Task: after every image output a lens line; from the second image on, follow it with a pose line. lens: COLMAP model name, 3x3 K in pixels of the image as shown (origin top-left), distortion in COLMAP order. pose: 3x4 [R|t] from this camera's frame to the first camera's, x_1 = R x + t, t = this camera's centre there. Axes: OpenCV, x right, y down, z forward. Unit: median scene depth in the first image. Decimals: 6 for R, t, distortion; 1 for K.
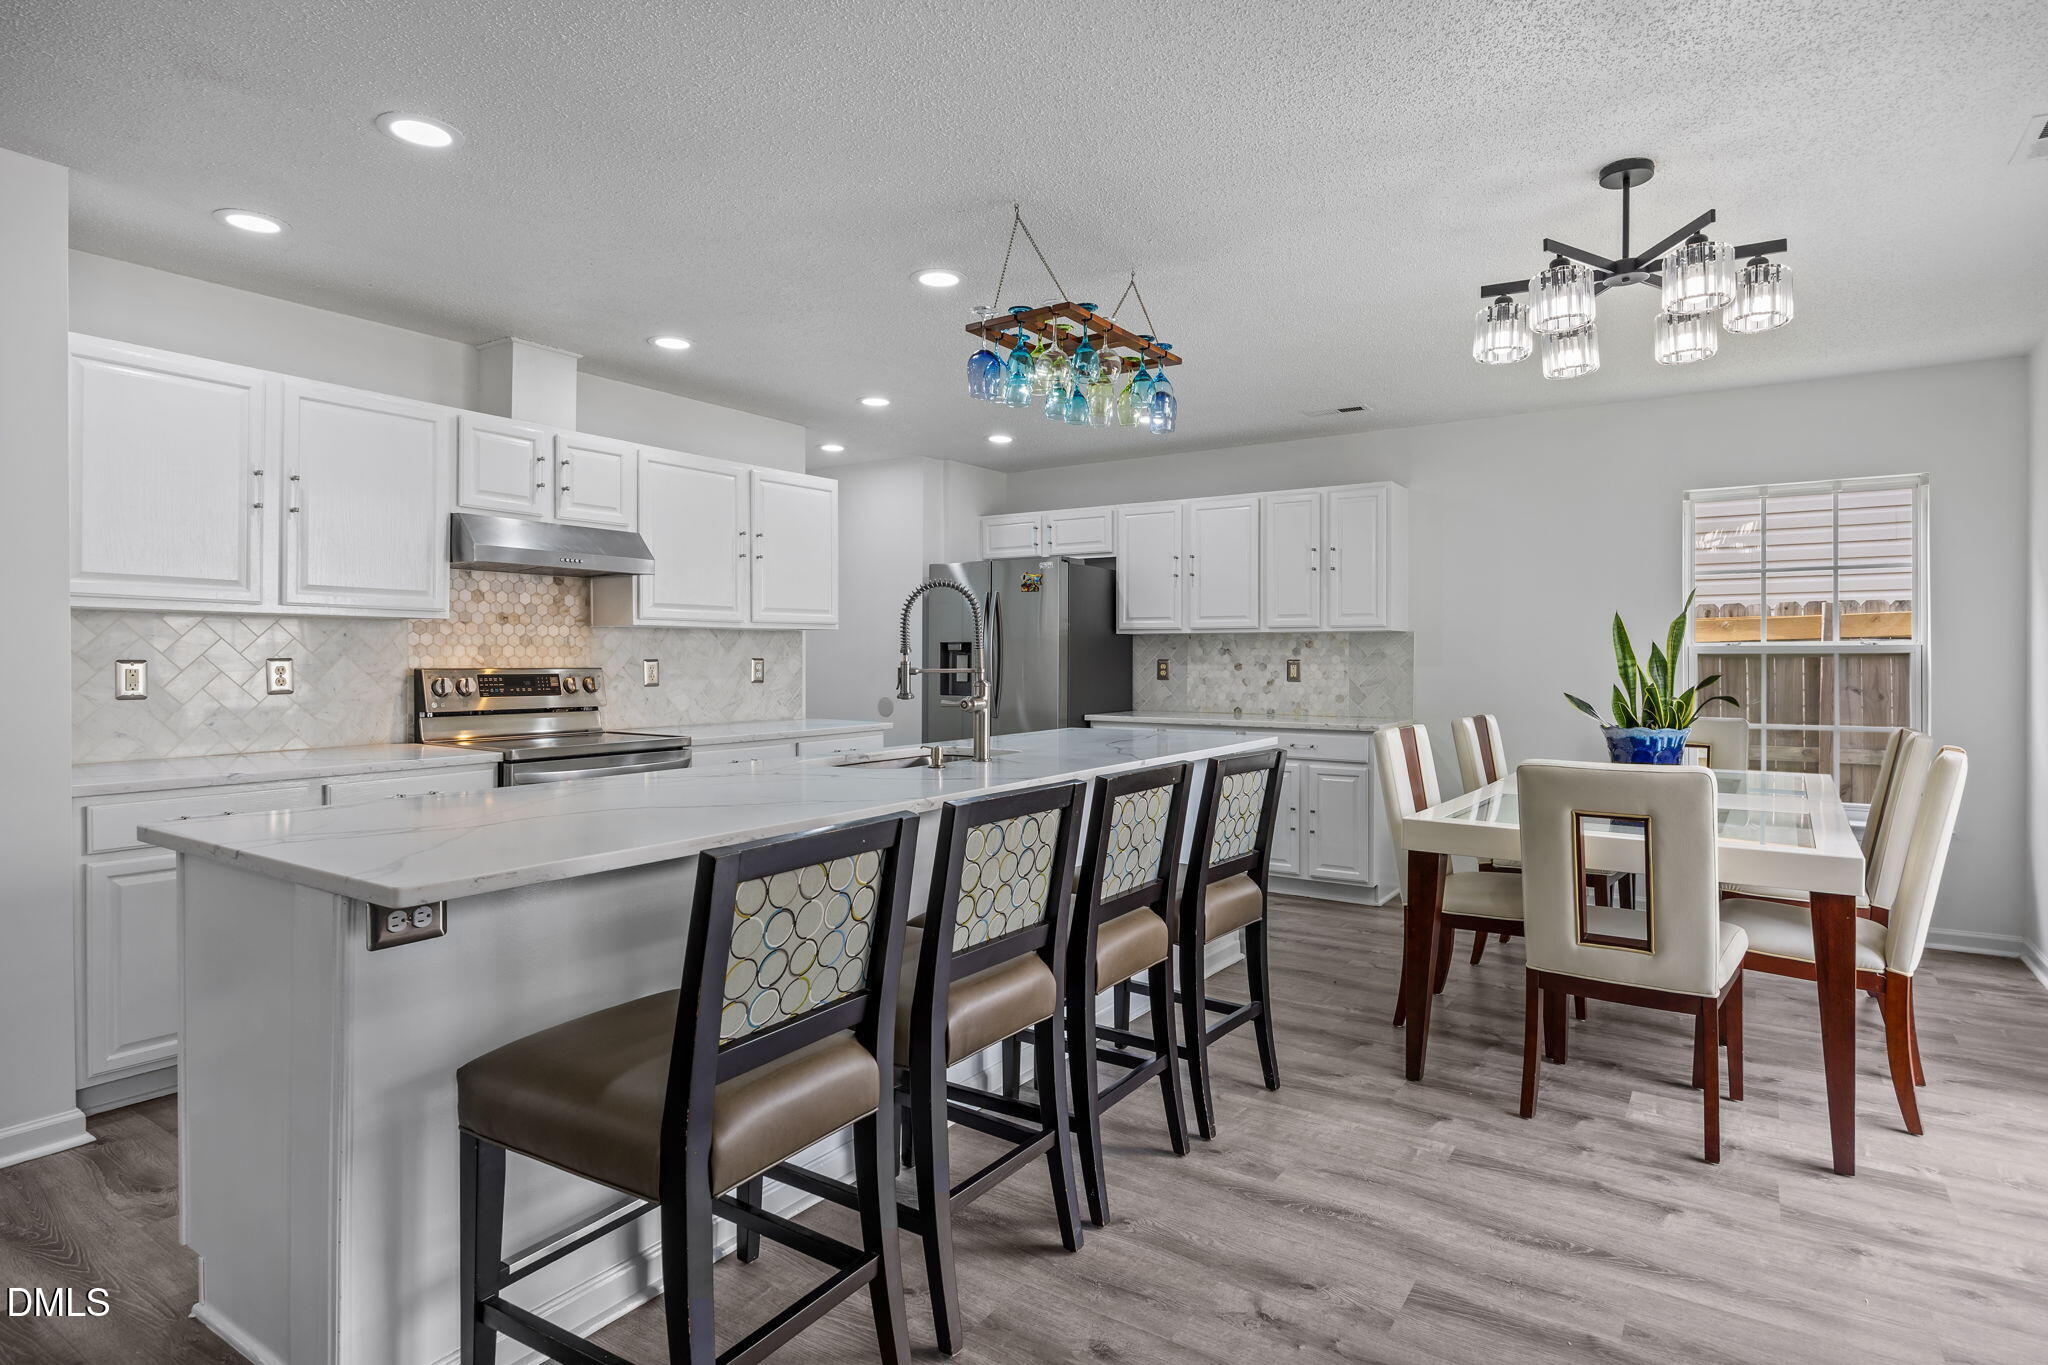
lens RADIAL K [[1094.3, 0, 1021.7], [0, 1094.3, 671.7], [0, 0, 1]] dist [-0.002636, -0.000345]
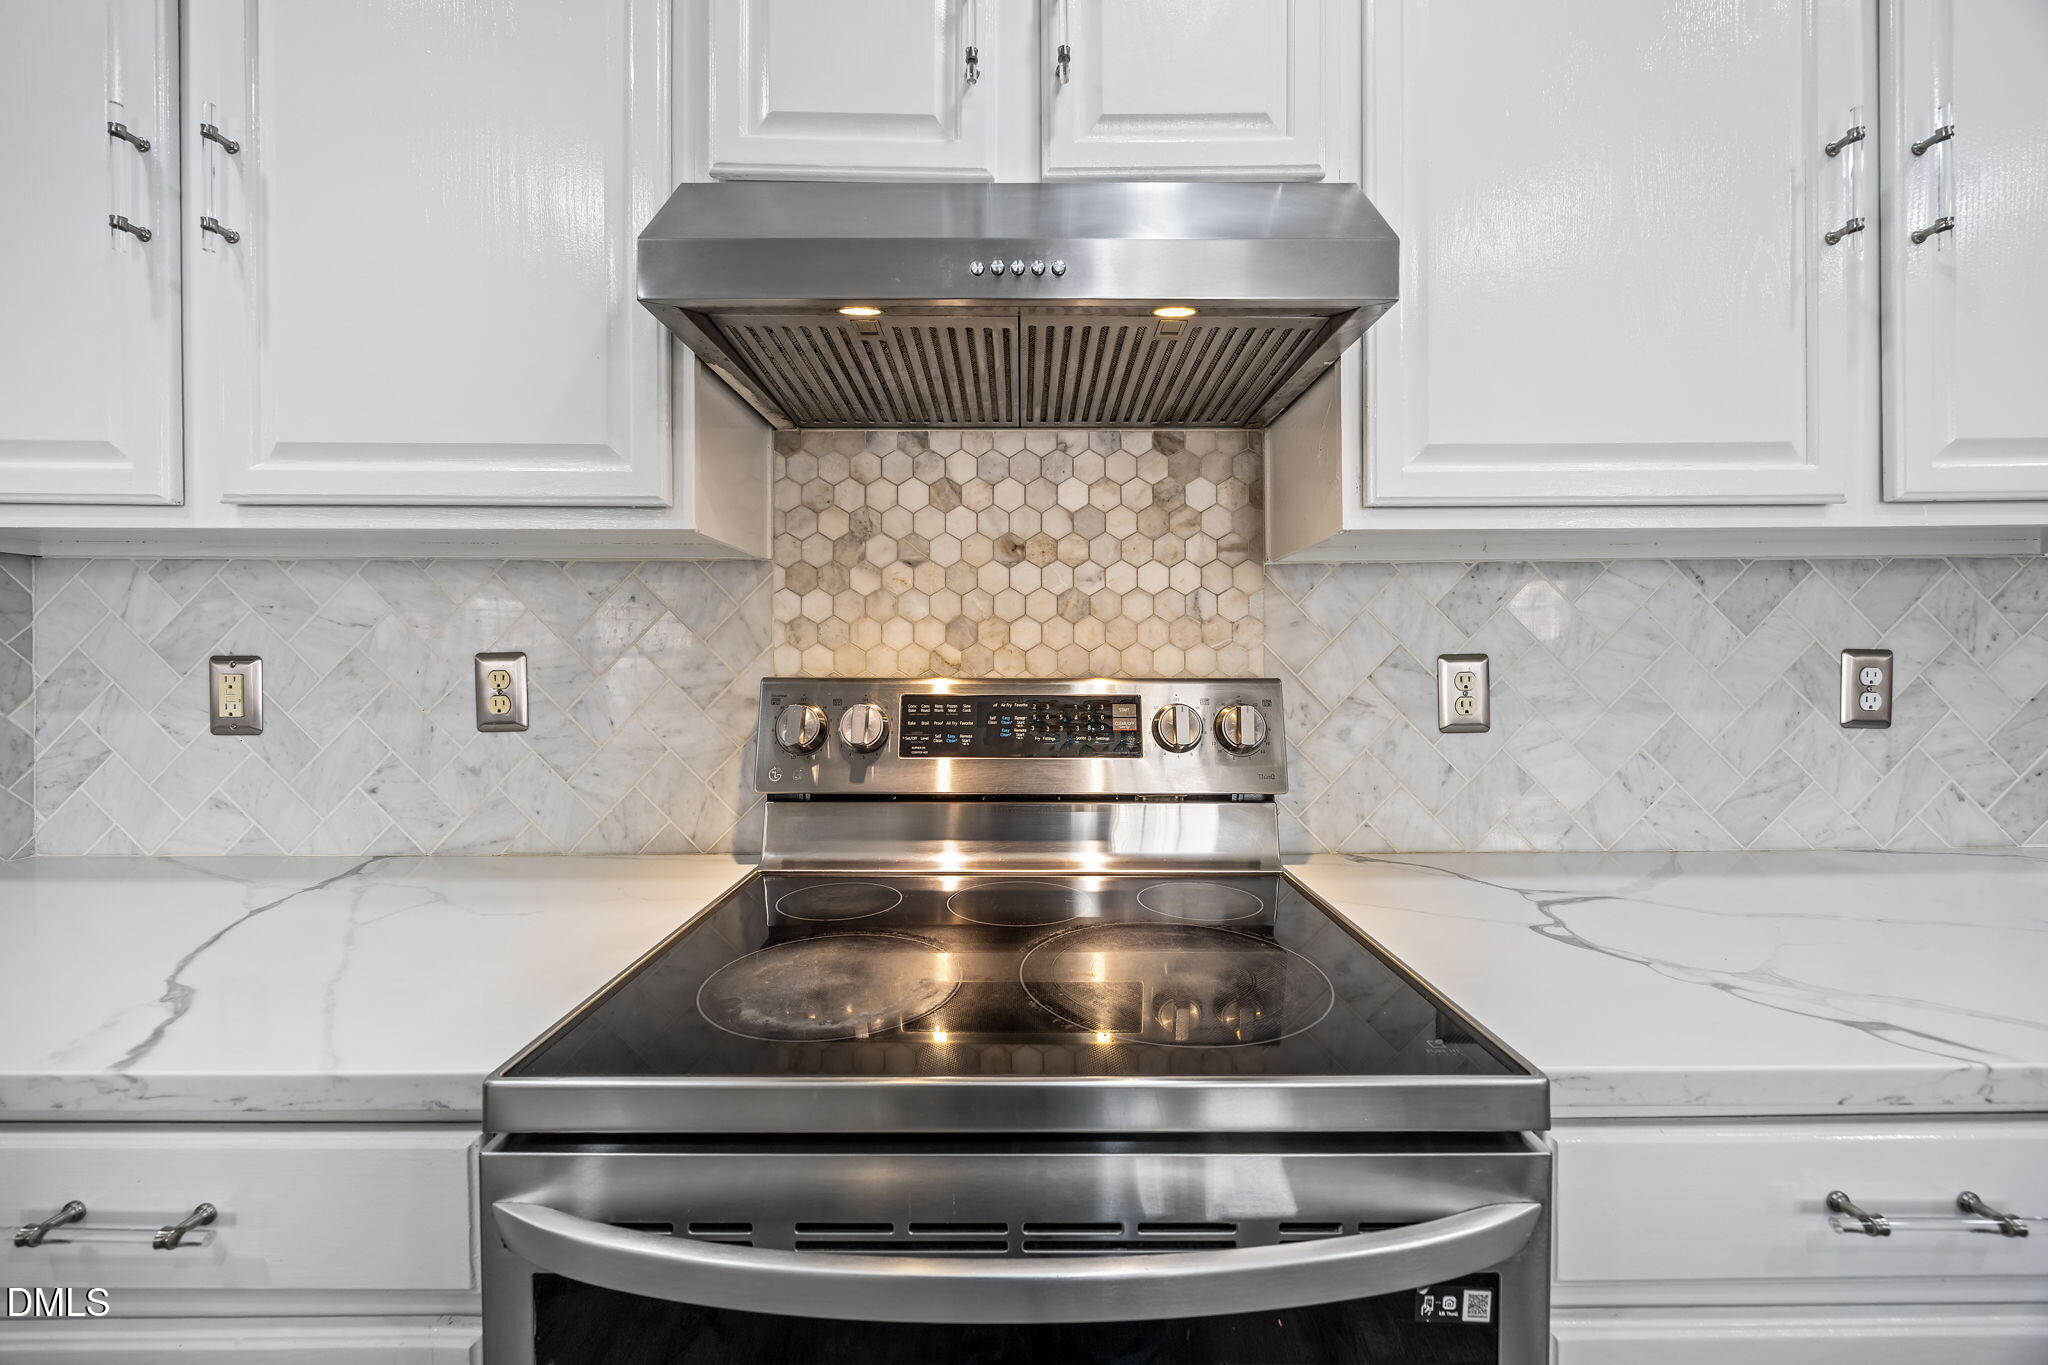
lens RADIAL K [[788.2, 0, 1019.3], [0, 788.2, 674.9], [0, 0, 1]] dist [-0.004026, -0.000090]
pose [[0.562610, 0.009097, -0.826672, -0.232561], [-0.007081, 0.999956, 0.006185, -0.005597], [0.826692, 0.002374, 0.562650, 0.814832]]
